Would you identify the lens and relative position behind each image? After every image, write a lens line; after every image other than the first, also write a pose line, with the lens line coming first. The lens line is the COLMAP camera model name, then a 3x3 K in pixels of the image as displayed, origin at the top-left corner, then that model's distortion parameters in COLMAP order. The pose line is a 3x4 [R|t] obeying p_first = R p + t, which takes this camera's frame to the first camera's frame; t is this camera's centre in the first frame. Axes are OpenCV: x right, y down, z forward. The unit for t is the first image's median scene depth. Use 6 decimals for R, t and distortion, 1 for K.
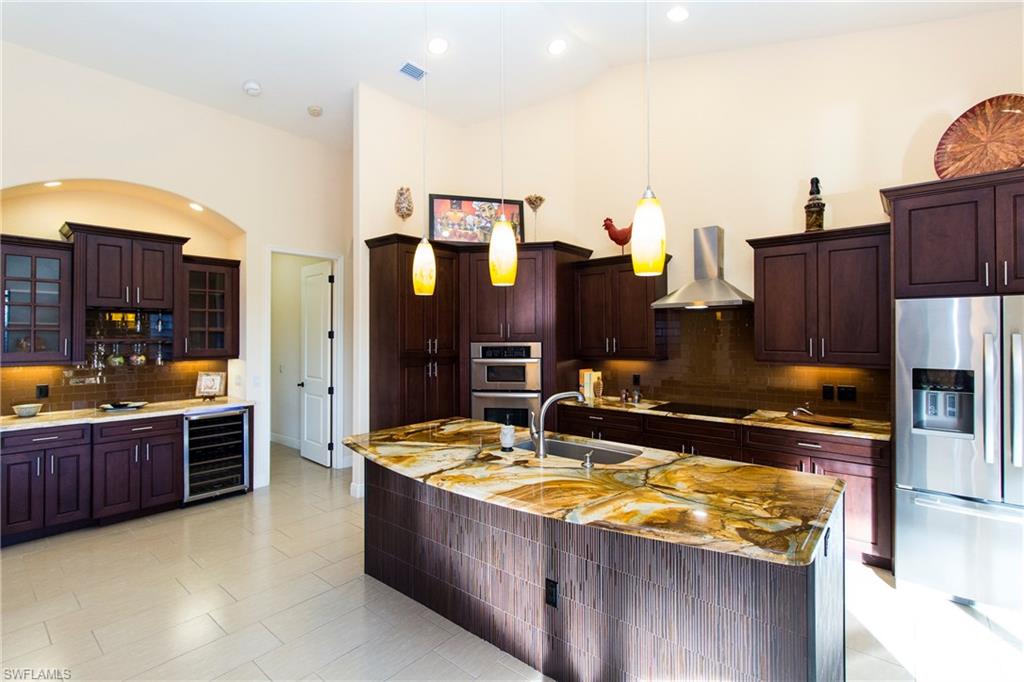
lens RADIAL K [[472.8, 0, 513.4], [0, 472.8, 333.0], [0, 0, 1]] dist [0.000286, 0.000202]
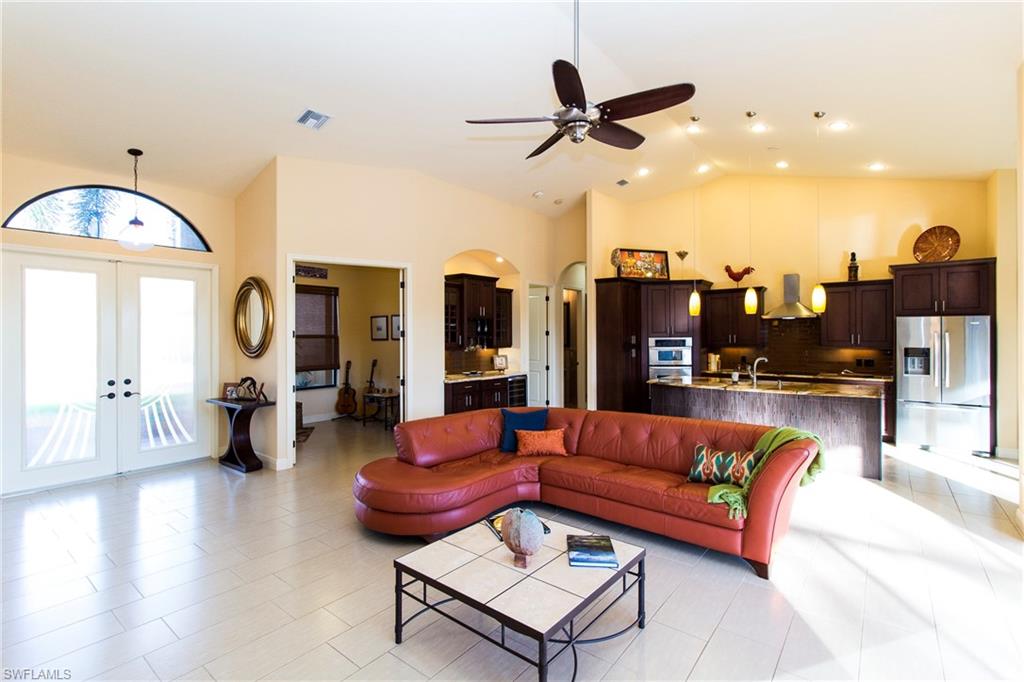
lens RADIAL K [[472.8, 0, 511.0], [0, 472.8, 334.5], [0, 0, 1]] dist [0.000286, 0.000202]
pose [[0.999383, -0.001609, 0.035093, -0.796864], [0.001372, 0.999976, 0.006788, -0.004540], [-0.035103, -0.006736, 0.999361, -0.854329]]
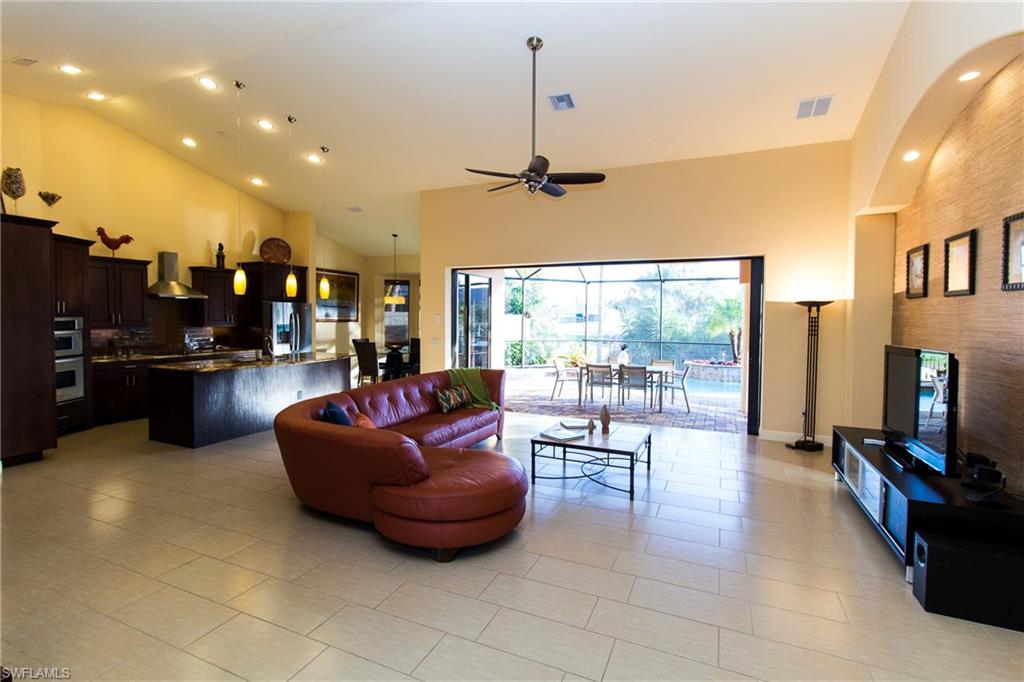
lens RADIAL K [[472.8, 0, 512.0], [0, 472.8, 335.2], [0, 0, 1]] dist [0.000286, 0.000202]
pose [[-0.280275, -0.037200, 0.959199, -1.804053], [-0.010342, 0.999308, 0.035733, 0.013076], [-0.959864, 0.000095, -0.280465, 0.284362]]
